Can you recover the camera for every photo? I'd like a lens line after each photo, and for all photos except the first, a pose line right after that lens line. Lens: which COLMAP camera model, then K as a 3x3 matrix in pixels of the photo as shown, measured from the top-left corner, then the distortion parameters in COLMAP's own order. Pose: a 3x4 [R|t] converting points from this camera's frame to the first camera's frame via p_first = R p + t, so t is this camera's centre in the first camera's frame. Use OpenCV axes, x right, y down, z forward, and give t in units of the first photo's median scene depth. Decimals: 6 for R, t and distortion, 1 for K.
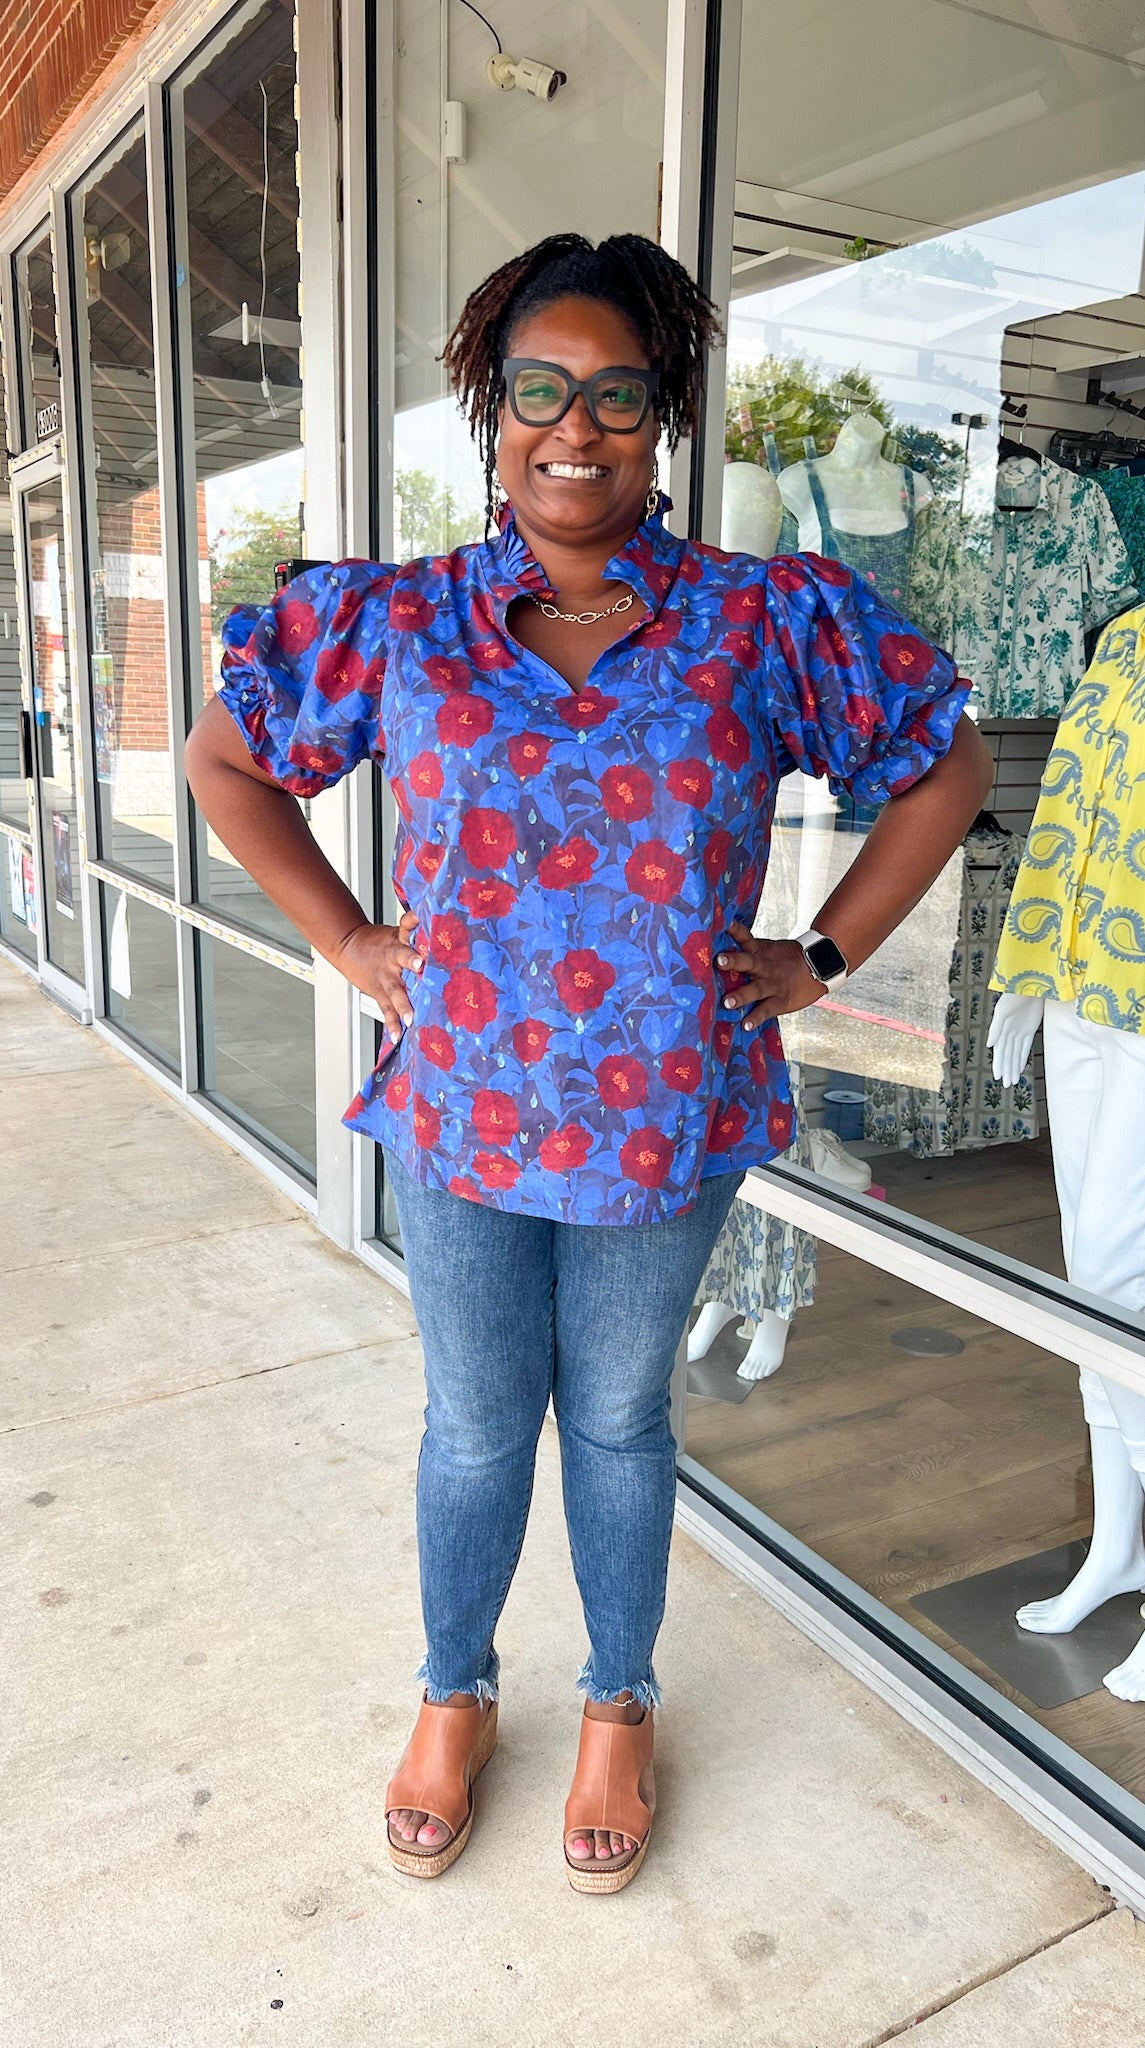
lens RADIAL K [[1546.2, 0, 601.8], [0, 1546.2, 1026.2], [0, 0, 1]] dist [0.008154, -0.010491]
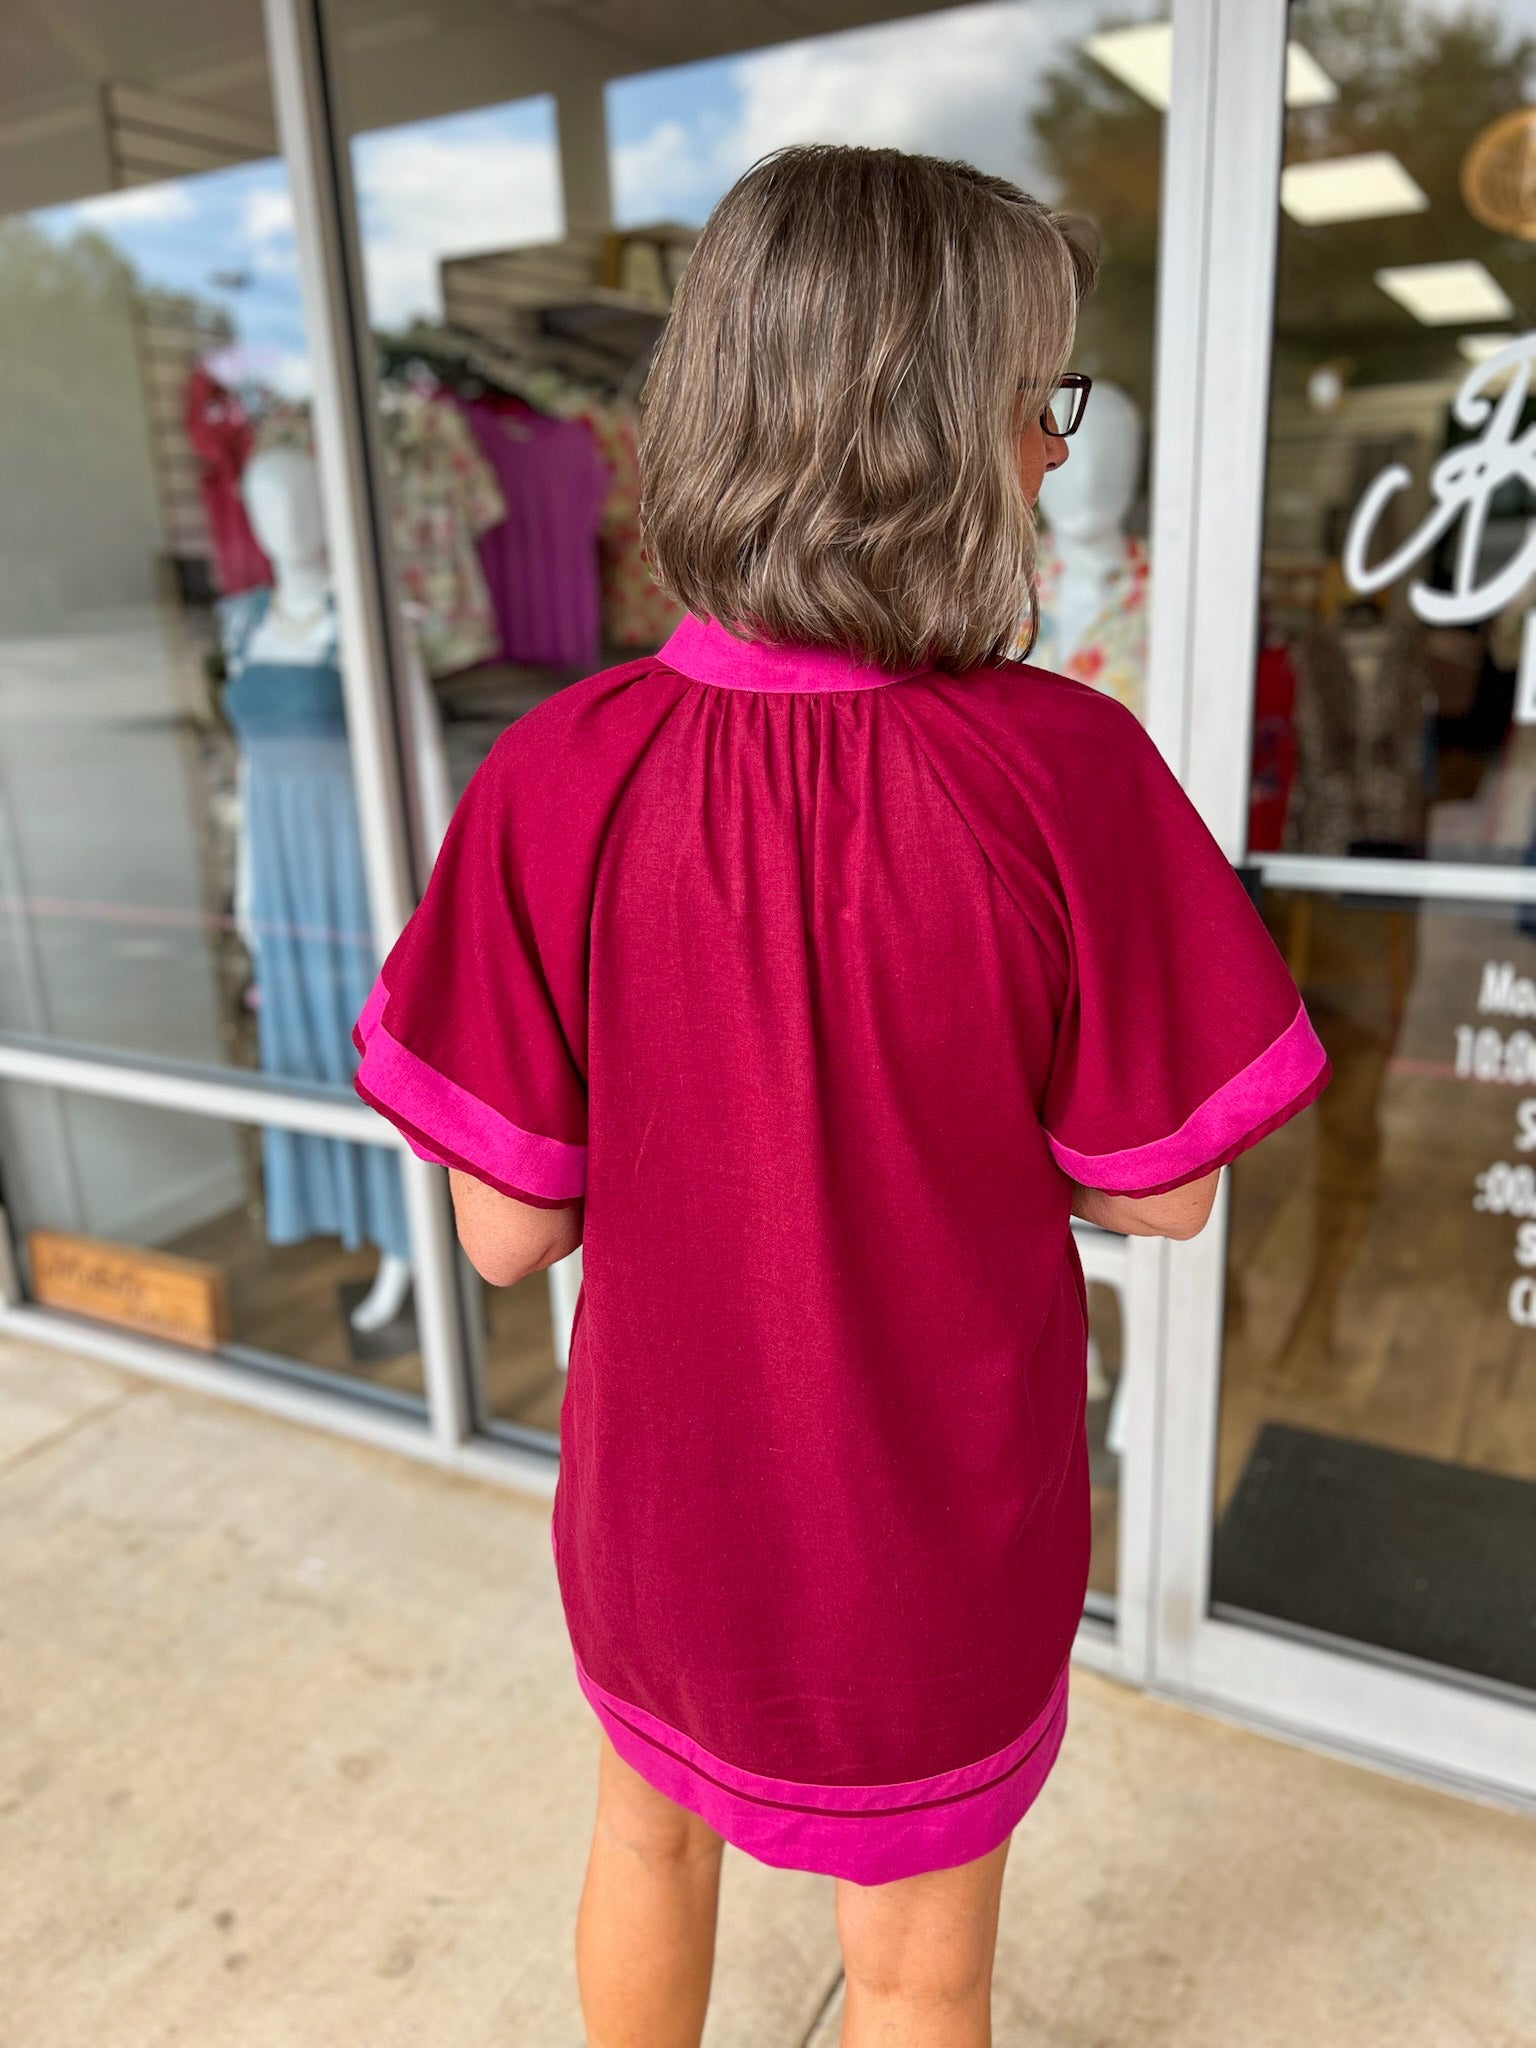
lens RADIAL K [[1551.7, 0, 760.5], [0, 1551.7, 1026.2], [0, 0, 1]] dist [0.032438, -0.039703]
pose [[0.863939, -0.204170, 0.460351, -0.186232], [0.169303, 0.978676, 0.116321, -0.063994], [-0.474284, -0.022555, 0.880083, -0.002981]]
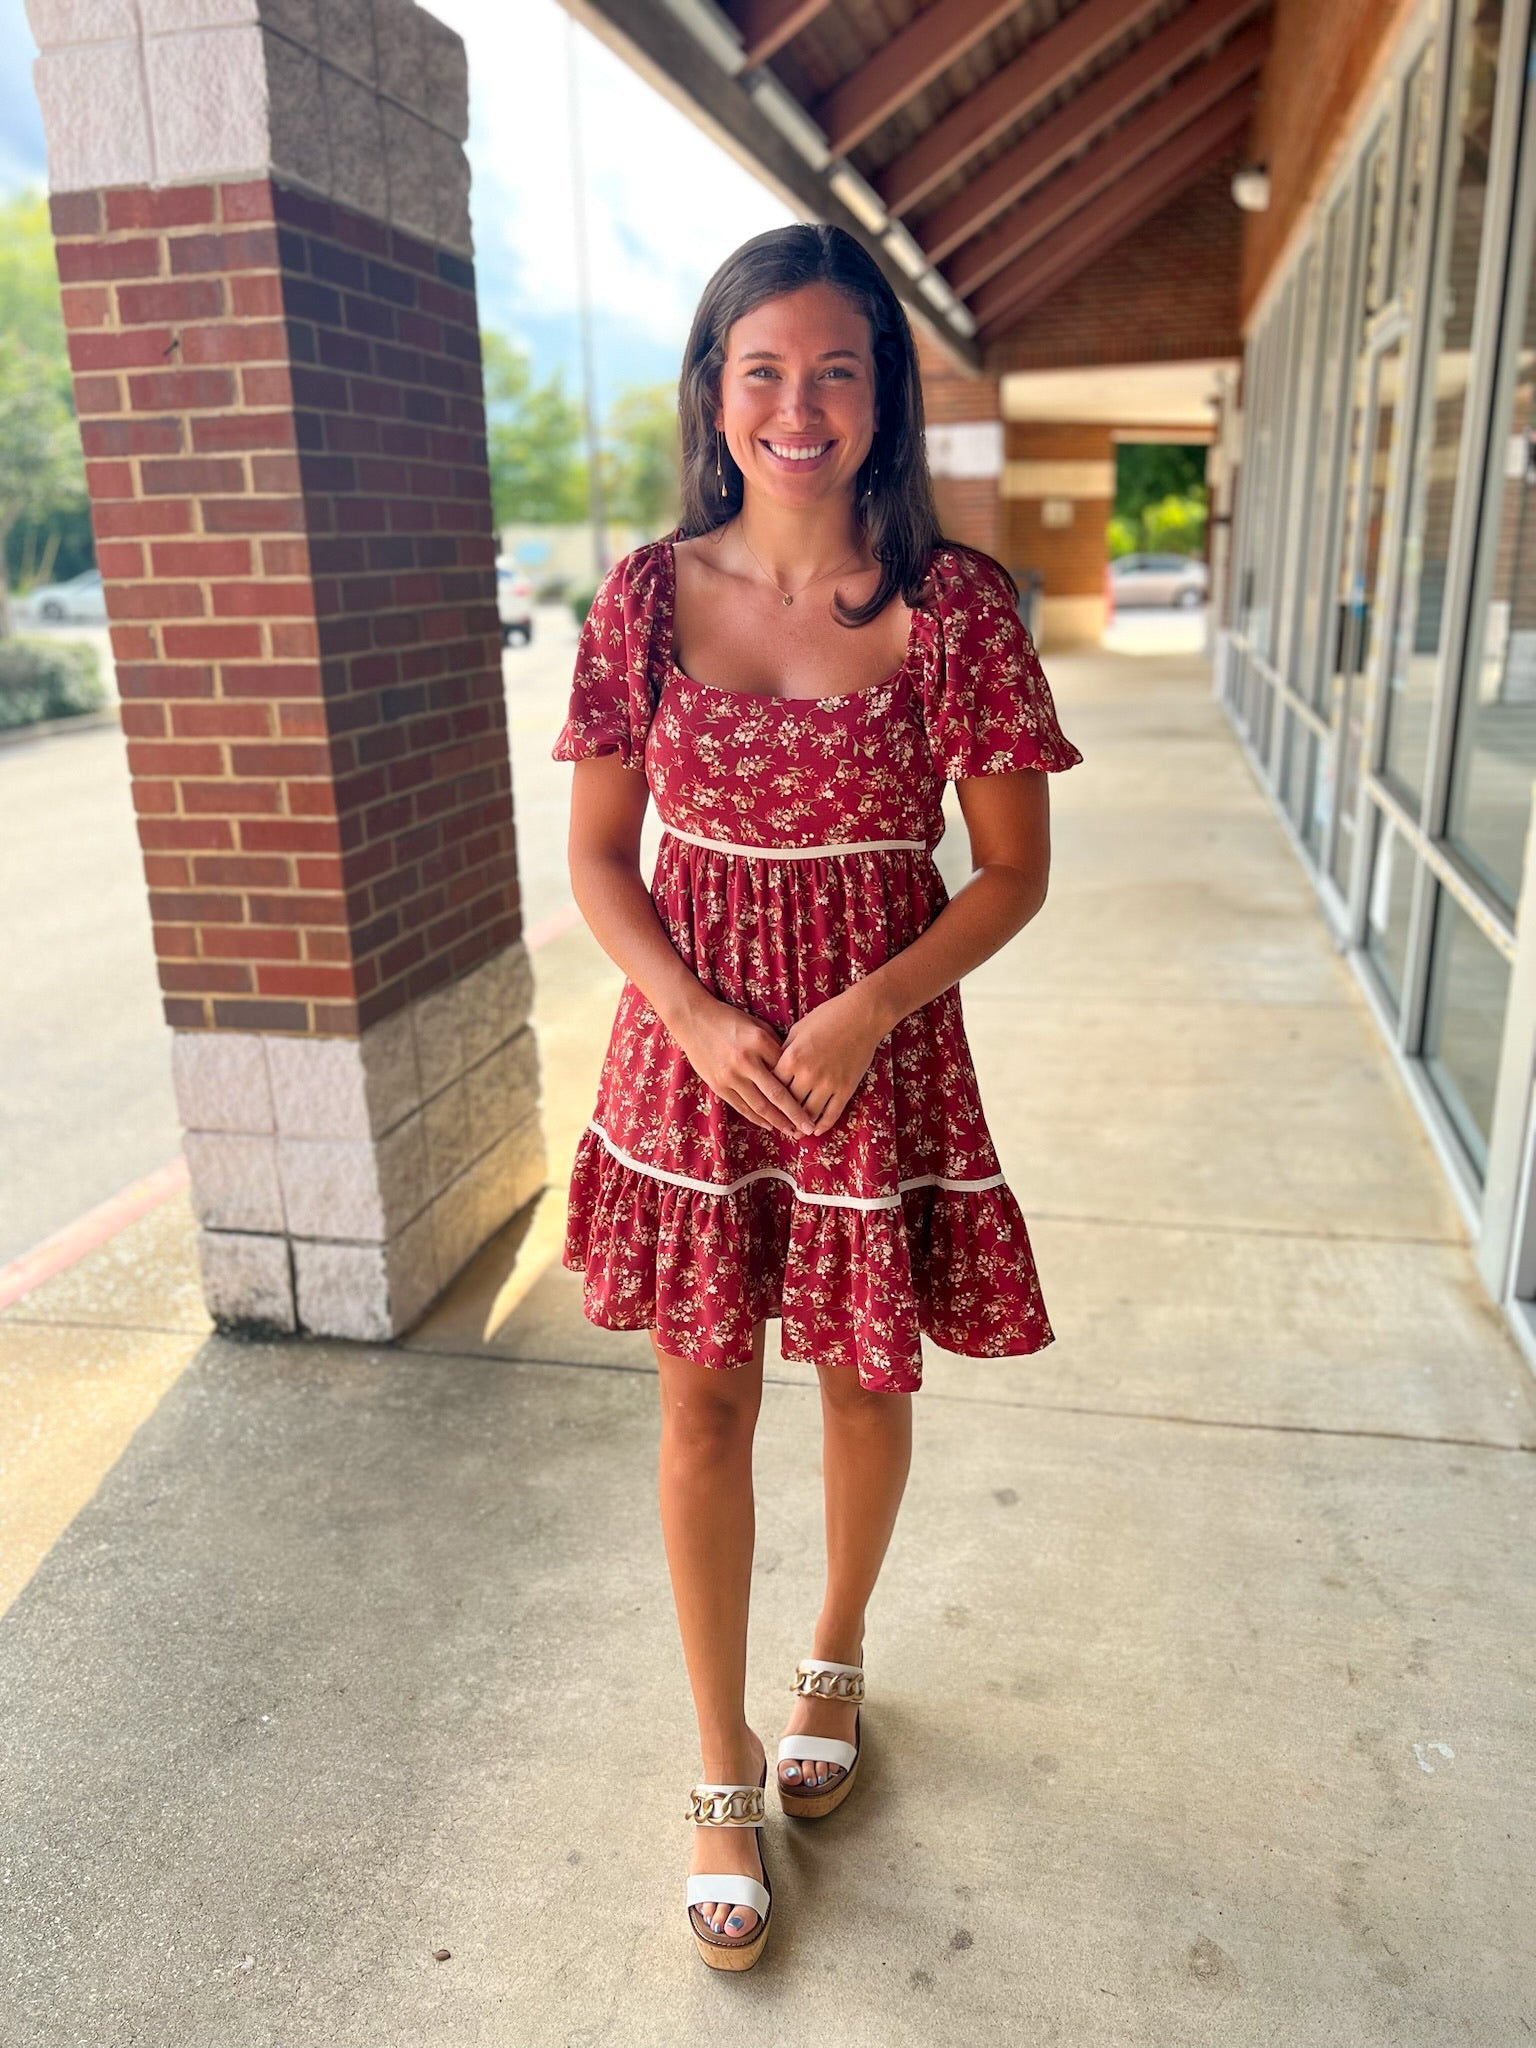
lens RADIAL K [[1551.7, 0, 754.7], [0, 1551.7, 1023.4], [0, 0, 1]] dist [0.032438, -0.039703]
pose [[0.711529, 0.168264, -0.682212, 0.104523], [-0.114098, 0.985686, 0.124113, -0.064445], [0.693331, -0.010471, 0.720543, 0.178784]]
